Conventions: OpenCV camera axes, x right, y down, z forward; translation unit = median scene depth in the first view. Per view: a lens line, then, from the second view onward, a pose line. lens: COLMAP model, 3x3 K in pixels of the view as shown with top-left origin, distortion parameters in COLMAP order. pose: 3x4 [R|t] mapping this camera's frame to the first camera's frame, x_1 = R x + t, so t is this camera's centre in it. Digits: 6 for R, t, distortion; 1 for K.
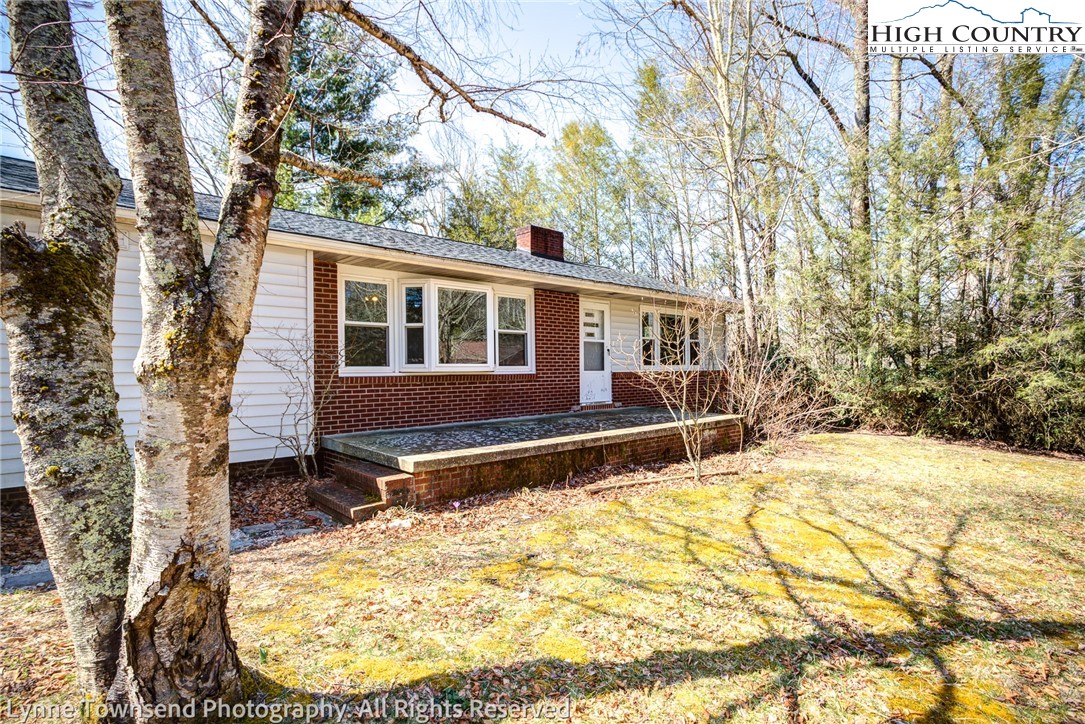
lens RADIAL K [[521.4, 0, 534.5], [0, 521.4, 369.6], [0, 0, 1]] dist [-0.007767, 0.002502]
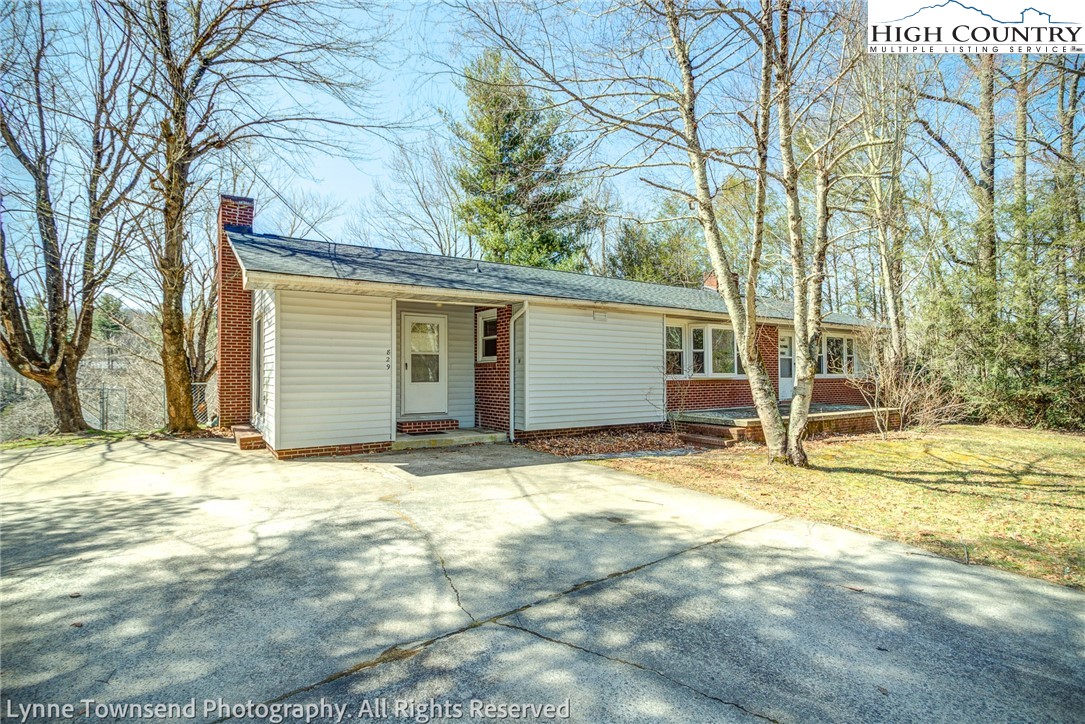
lens RADIAL K [[521.4, 0, 546.6], [0, 521.4, 363.9], [0, 0, 1]] dist [-0.007767, 0.002502]
pose [[0.989071, 0.002366, -0.147418, -0.446963], [-0.005523, 0.999764, -0.021006, -0.002521], [0.147334, 0.021591, 0.988851, -0.732168]]
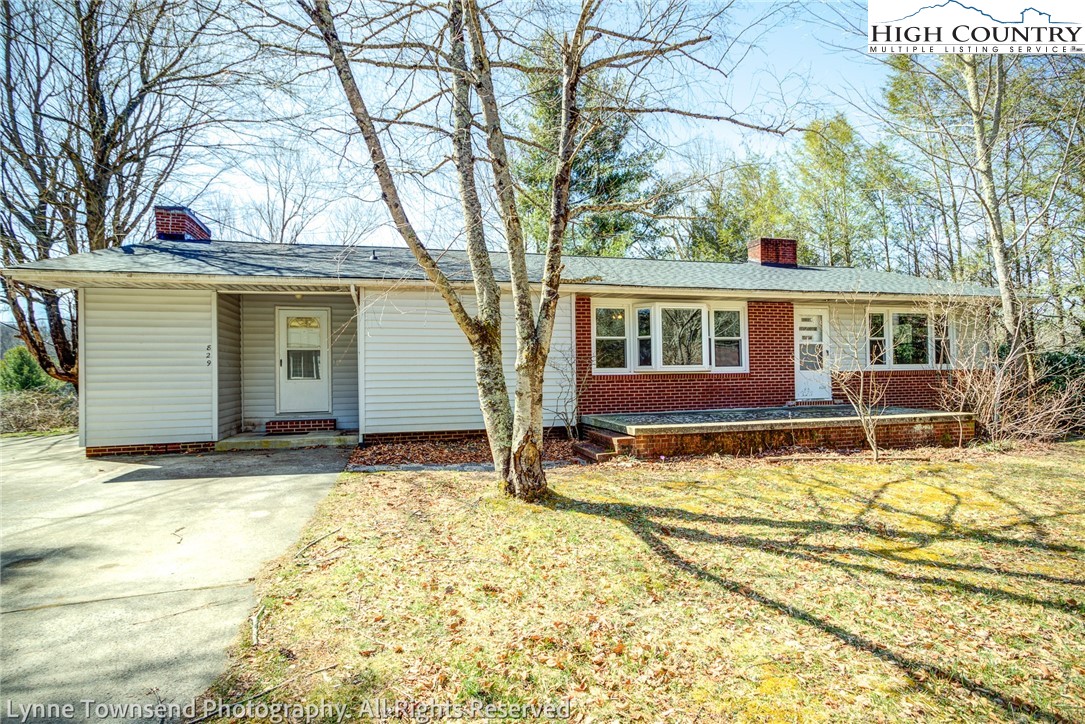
lens RADIAL K [[521.4, 0, 544.9], [0, 521.4, 364.7], [0, 0, 1]] dist [-0.007767, 0.002502]
pose [[0.892301, -0.014179, -0.451219, 0.142903], [0.006631, 0.999810, -0.018303, 0.009003], [0.451393, 0.013340, 0.892226, -0.313409]]
